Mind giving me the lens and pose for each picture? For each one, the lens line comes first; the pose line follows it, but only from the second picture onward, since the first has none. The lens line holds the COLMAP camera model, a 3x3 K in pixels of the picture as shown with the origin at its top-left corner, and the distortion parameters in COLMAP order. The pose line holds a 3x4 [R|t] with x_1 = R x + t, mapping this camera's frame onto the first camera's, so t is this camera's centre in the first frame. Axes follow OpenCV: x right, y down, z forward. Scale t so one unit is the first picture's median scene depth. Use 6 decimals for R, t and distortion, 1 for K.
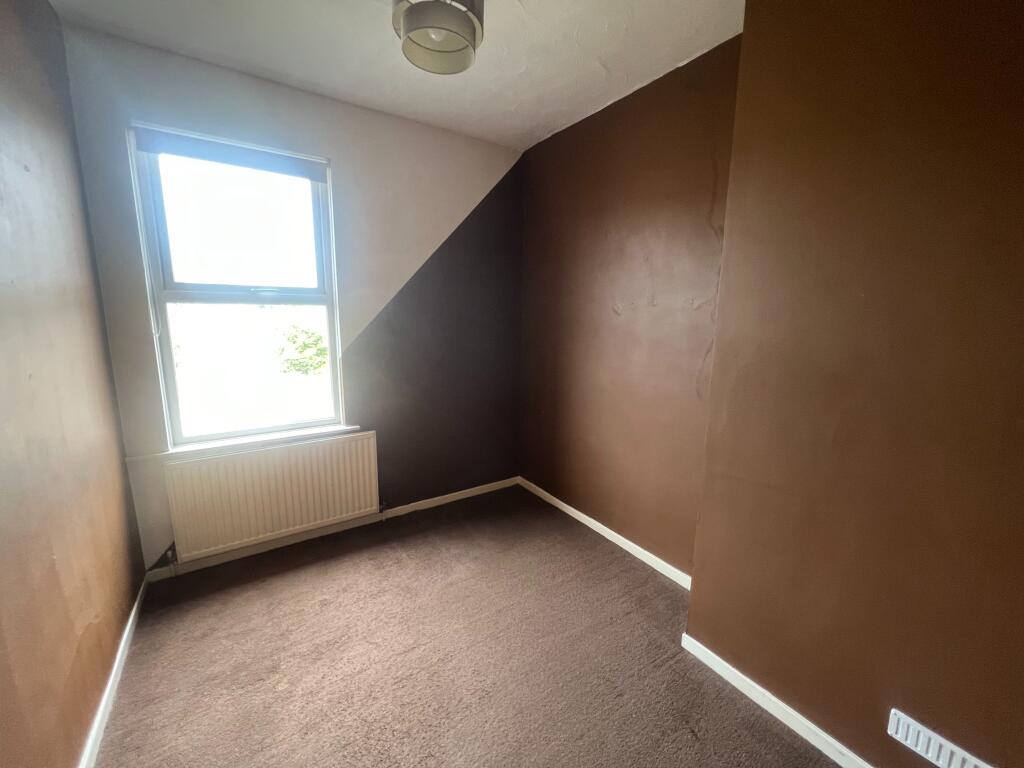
lens RADIAL K [[408.2, 0, 511.2], [0, 408.2, 381.7], [0, 0, 1]] dist [-0.002280, -0.000026]
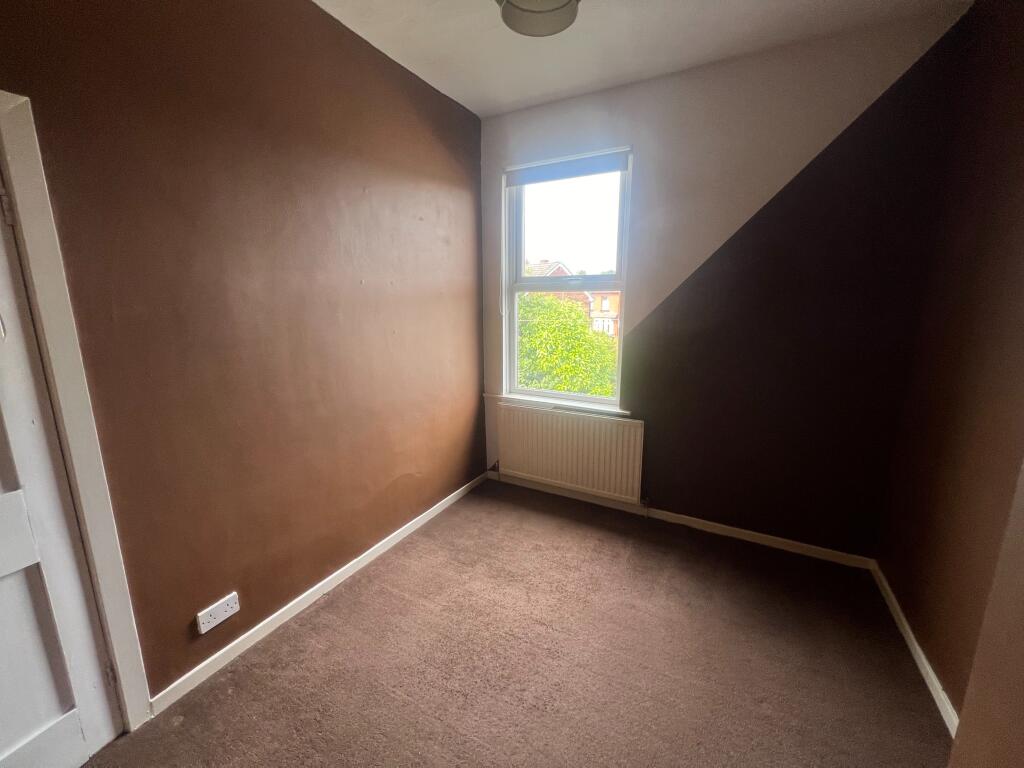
lens RADIAL K [[411.5, 0, 510.5], [0, 411.5, 381.6], [0, 0, 1]] dist [-0.000171, -0.000012]
pose [[0.462647, 0.161887, -0.871636, 0.396948], [-0.144259, 0.983829, 0.106155, -0.032704], [0.874727, 0.076629, 0.478520, 0.291422]]
